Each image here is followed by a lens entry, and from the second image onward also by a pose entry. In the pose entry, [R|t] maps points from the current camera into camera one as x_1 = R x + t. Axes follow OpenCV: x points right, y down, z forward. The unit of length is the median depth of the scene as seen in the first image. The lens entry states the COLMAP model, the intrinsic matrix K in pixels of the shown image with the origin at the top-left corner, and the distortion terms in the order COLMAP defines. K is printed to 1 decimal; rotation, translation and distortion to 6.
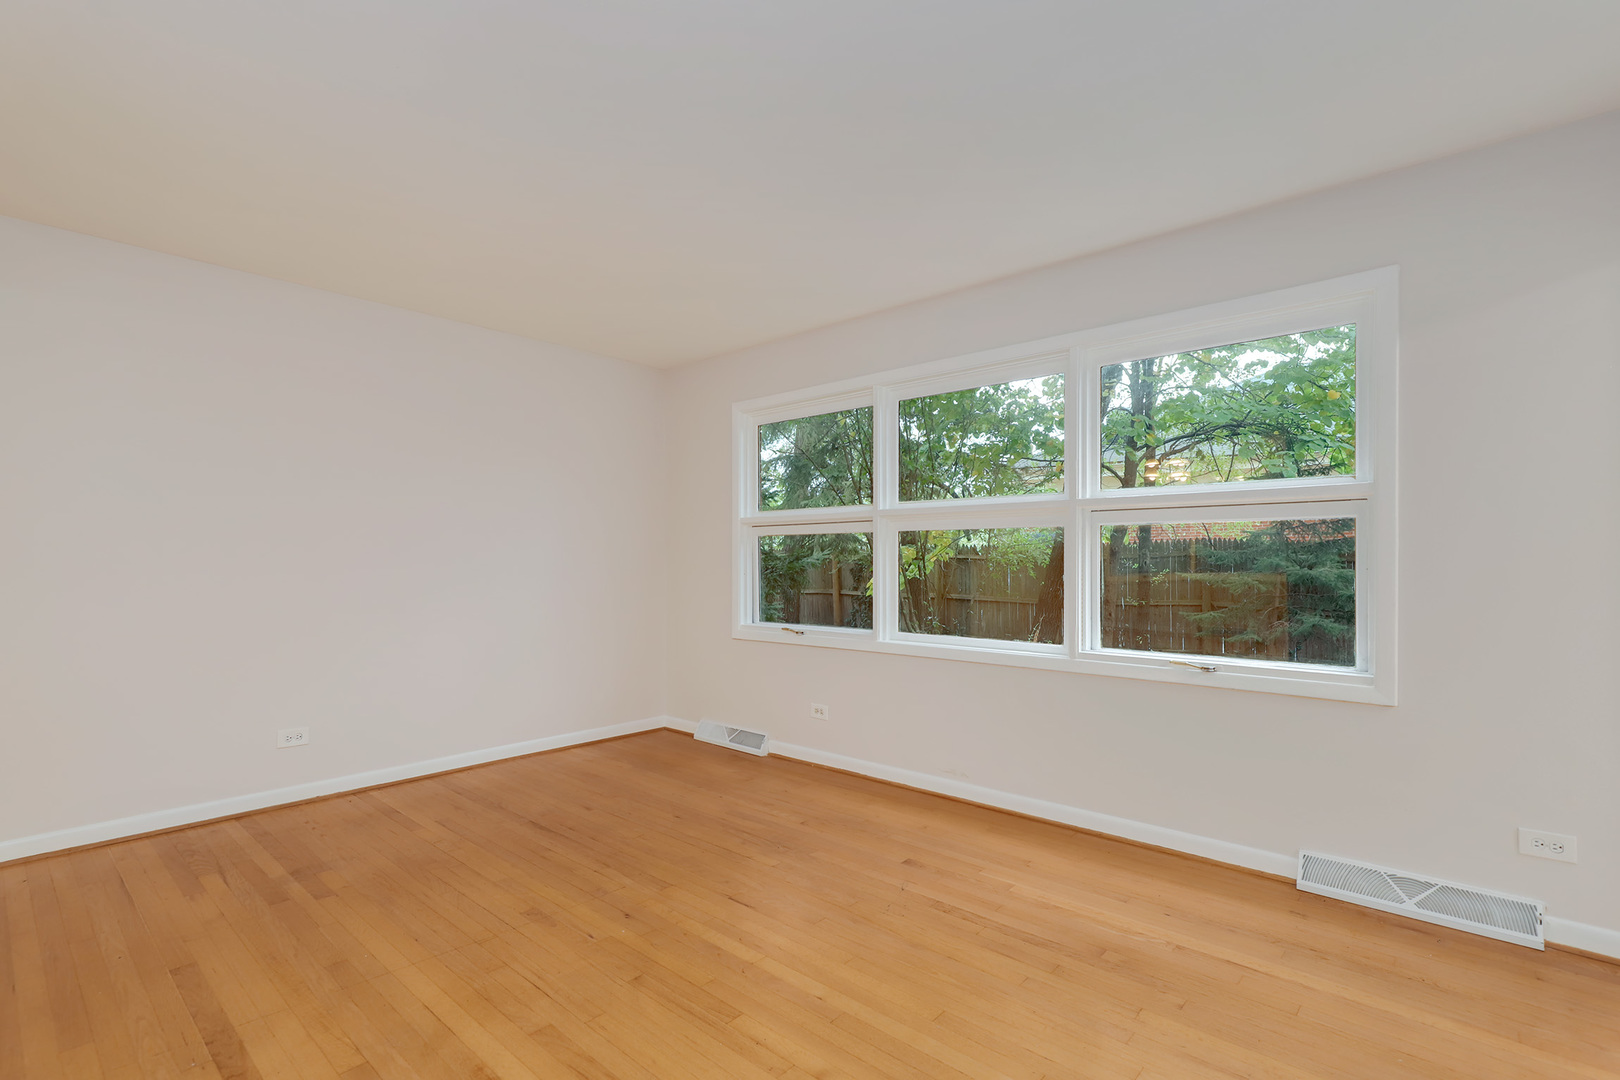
lens RADIAL K [[767.0, 0, 817.6], [0, 767.0, 550.2], [0, 0, 1]] dist [0.060318, -0.025182]
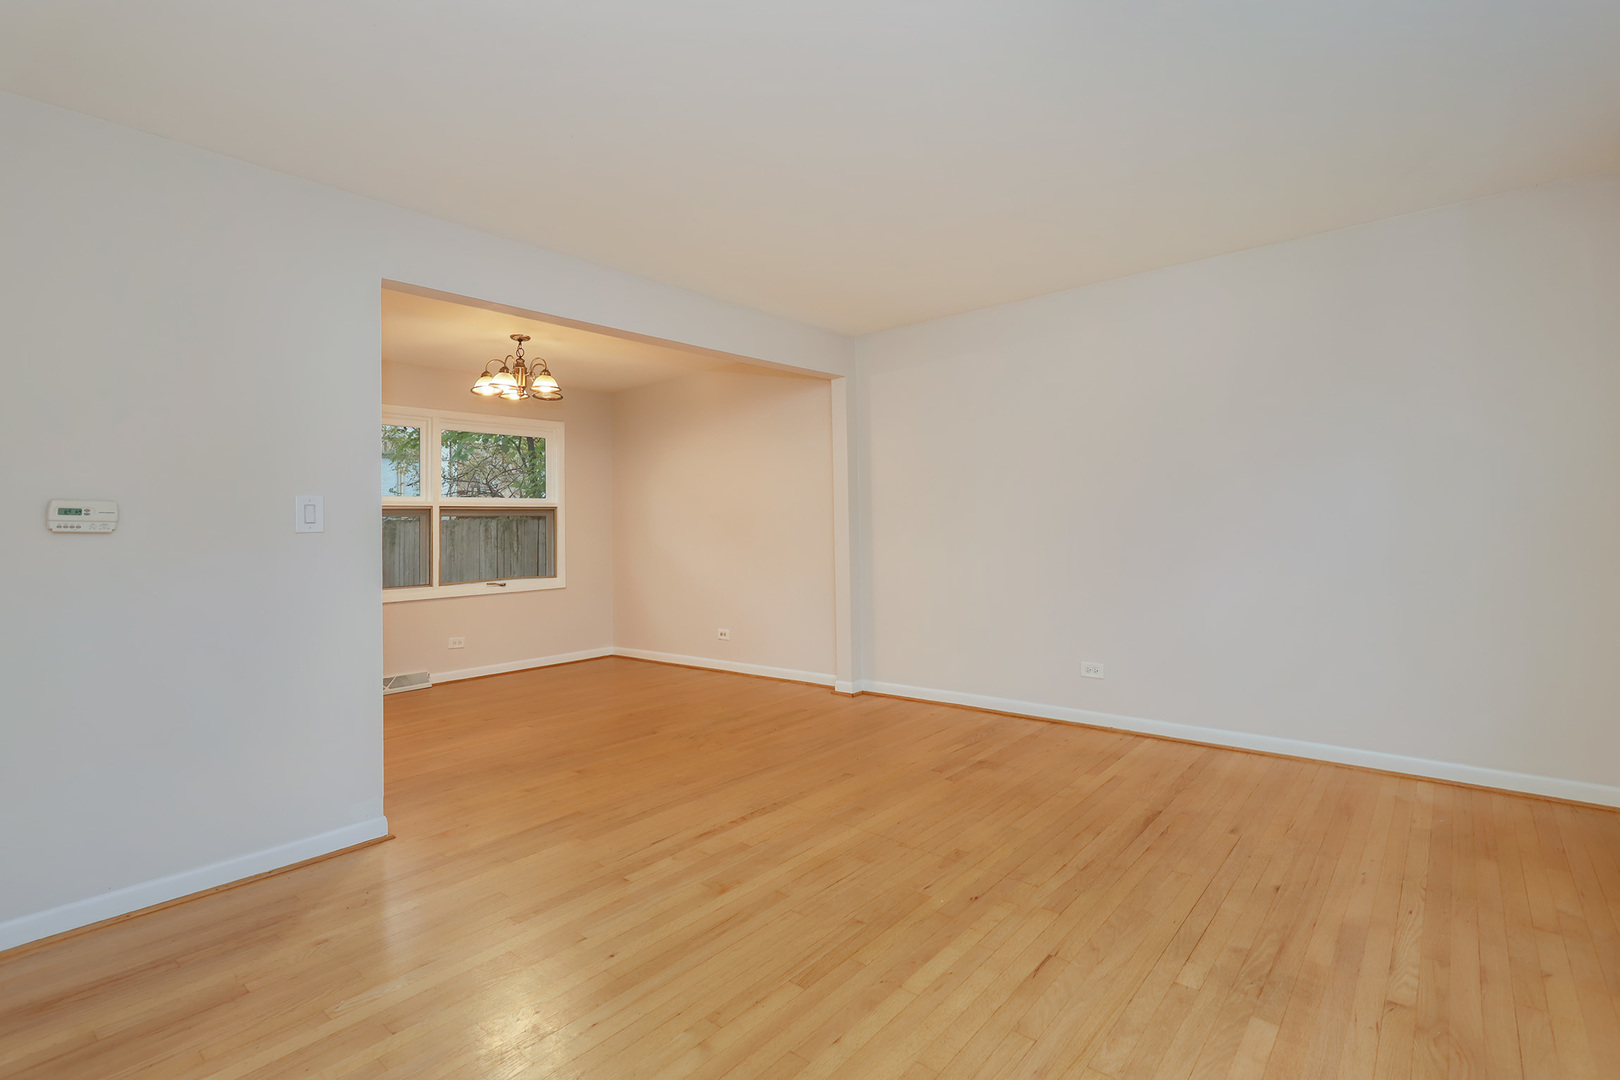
lens RADIAL K [[774.9, 0, 816.5], [0, 774.9, 512.7], [0, 0, 1]] dist [0.000618, 0.000246]
pose [[0.005663, -0.018875, -0.999806, 0.511310], [0.034443, 0.999232, -0.018669, 0.007330], [0.999391, -0.034330, 0.006309, 0.589893]]
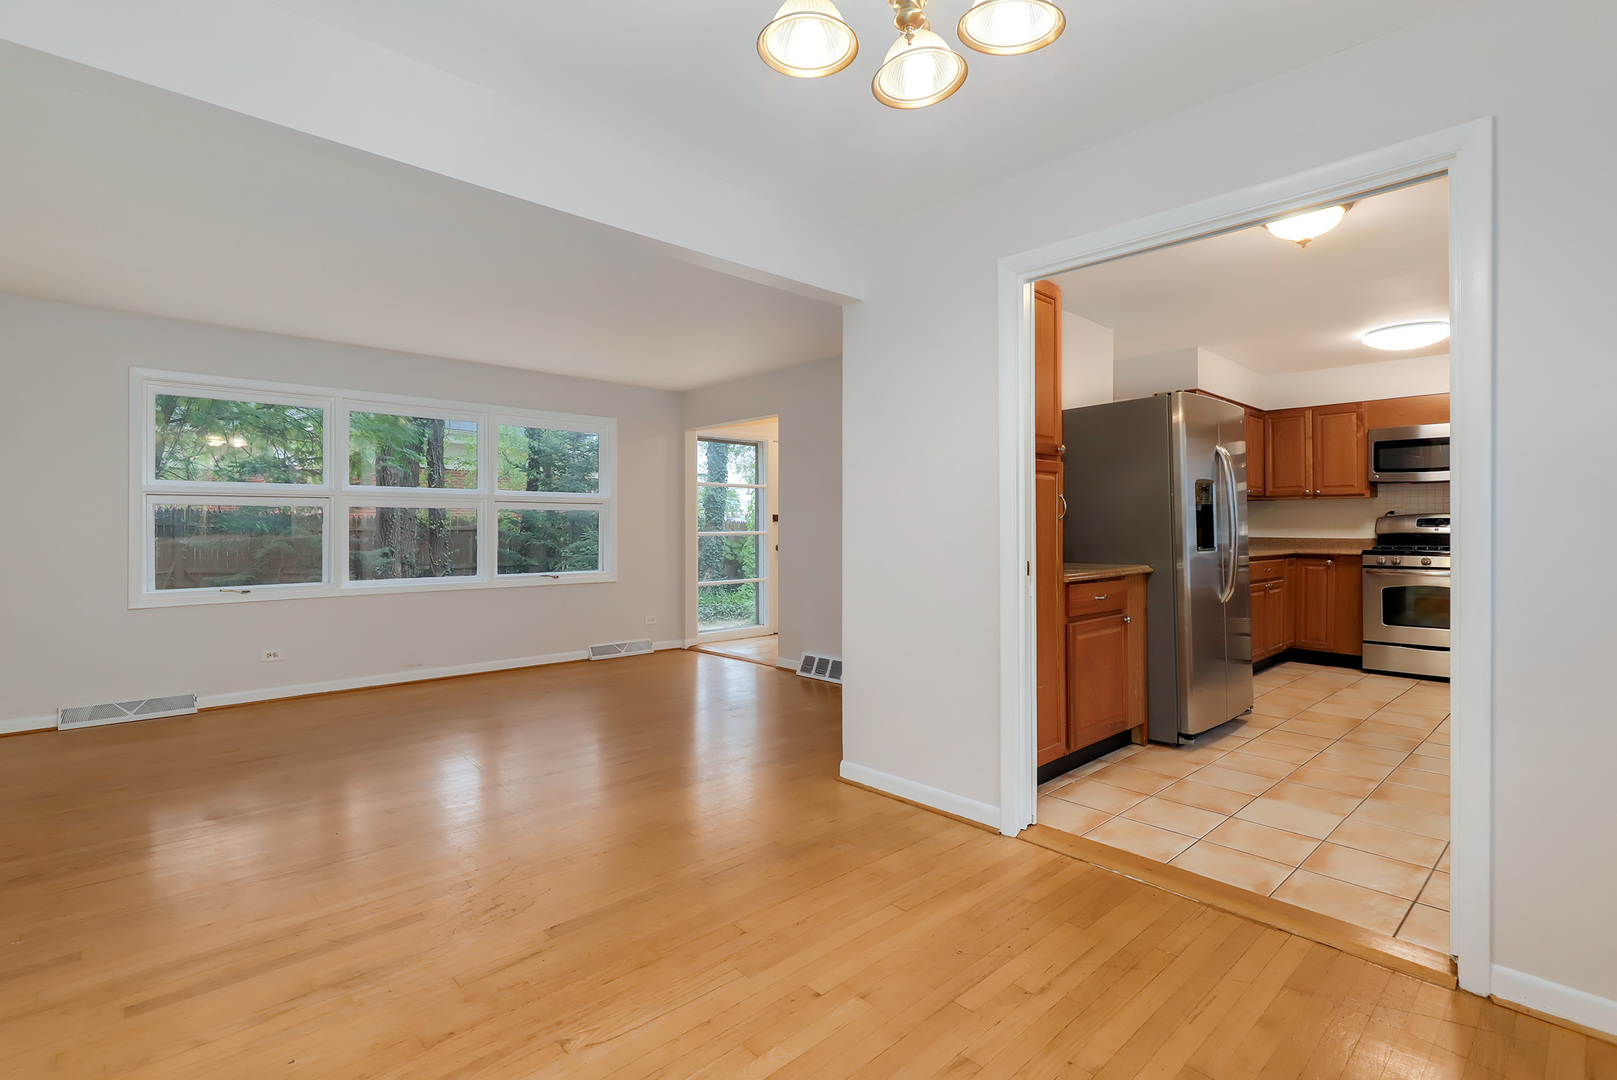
lens RADIAL K [[752.2, 0, 808.9], [0, 752.2, 530.1], [0, 0, 1]] dist [-0.003509, -0.000817]
pose [[0.107916, -0.005948, 0.994142, -1.310313], [-0.010008, 0.999925, 0.007069, -0.000547], [-0.994110, -0.010712, 0.107848, 0.061106]]
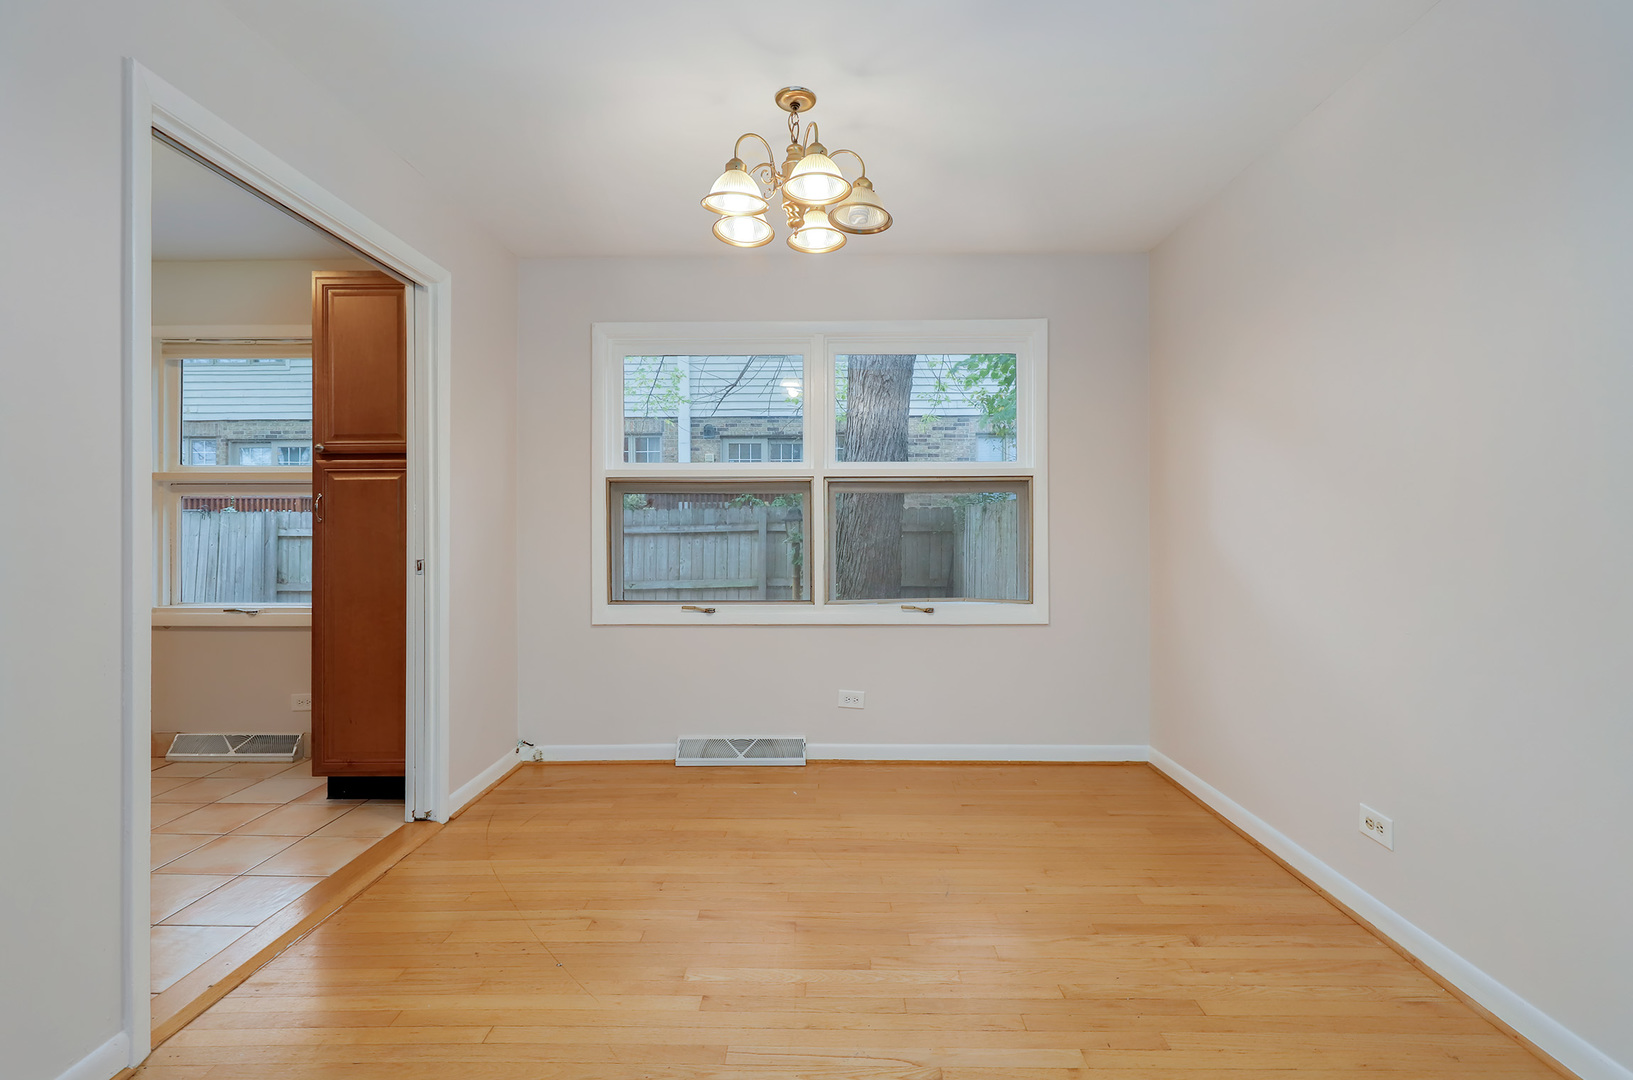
lens RADIAL K [[755.6, 0, 825.4], [0, 755.6, 514.0], [0, 0, 1]] dist [-0.000046, 0.000014]
pose [[-0.764772, -0.003961, -0.644288, -0.524908], [0.010657, 0.999767, -0.018796, 0.003156], [0.644212, -0.021241, -0.764552, 0.563348]]
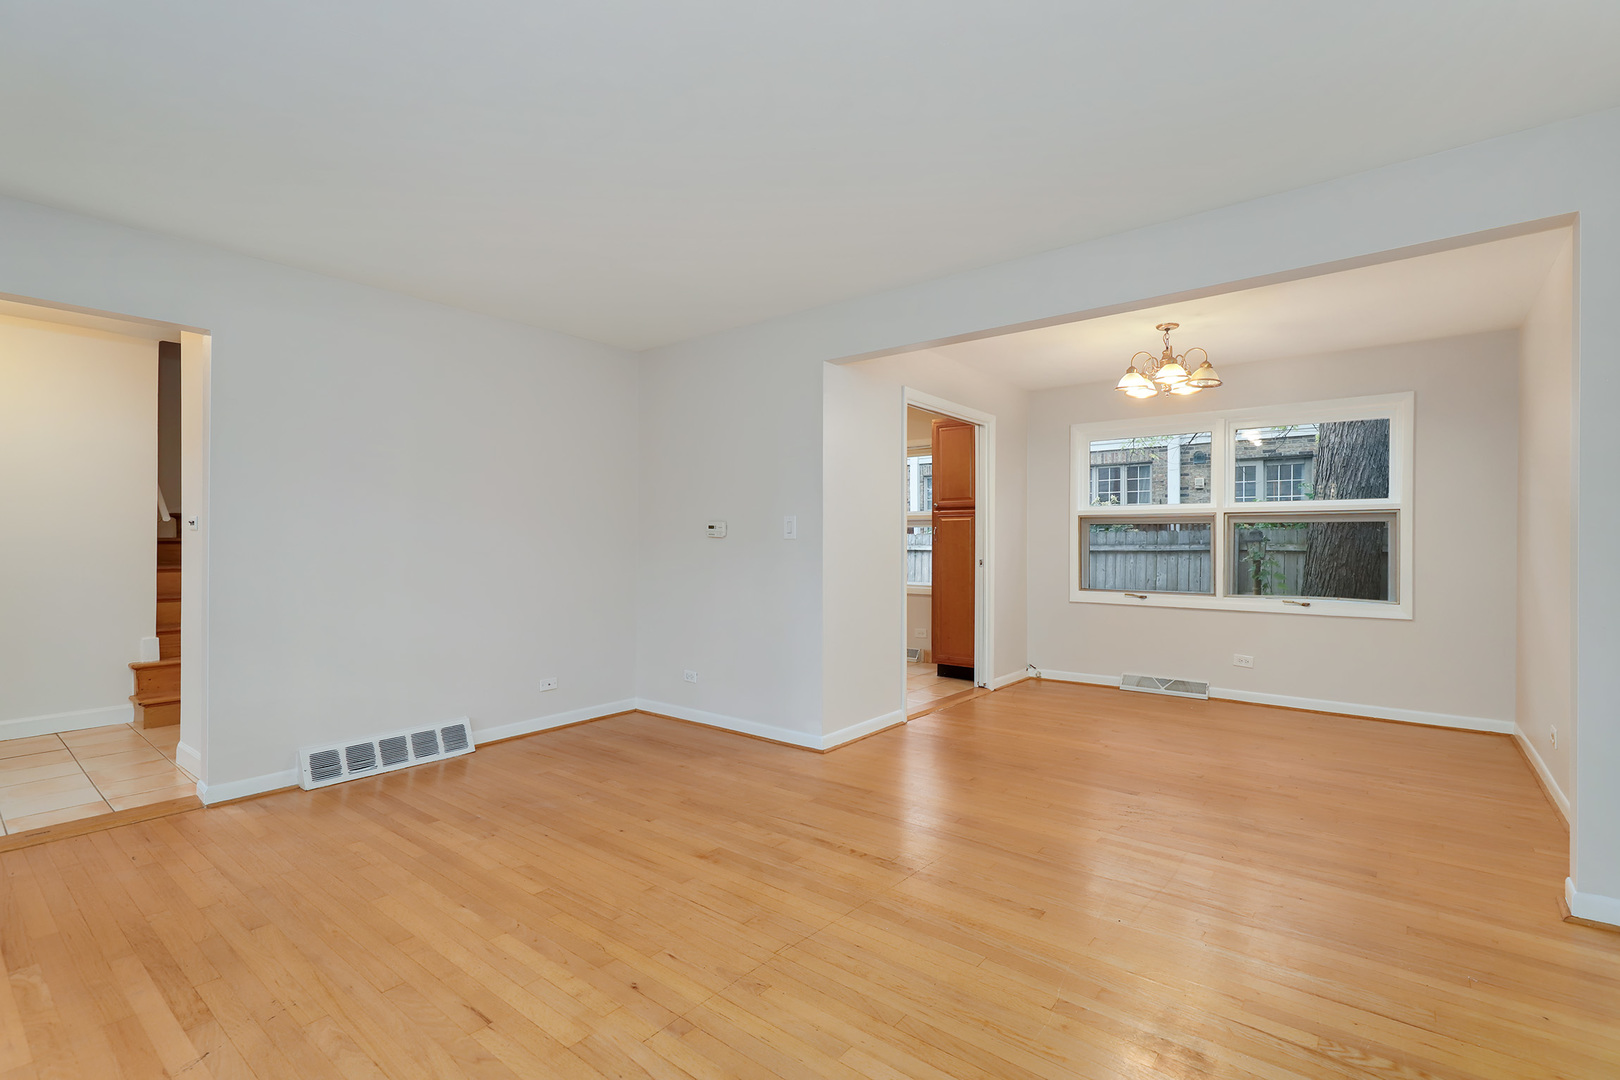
lens RADIAL K [[737.4, 0, 806.1], [0, 737.4, 548.9], [0, 0, 1]] dist [0.002028, 0.000077]
pose [[-0.999681, -0.002110, -0.025188, -0.286902], [-0.002087, 0.999997, -0.000926, 0.011216], [0.025189, -0.000873, -0.999682, 1.274605]]
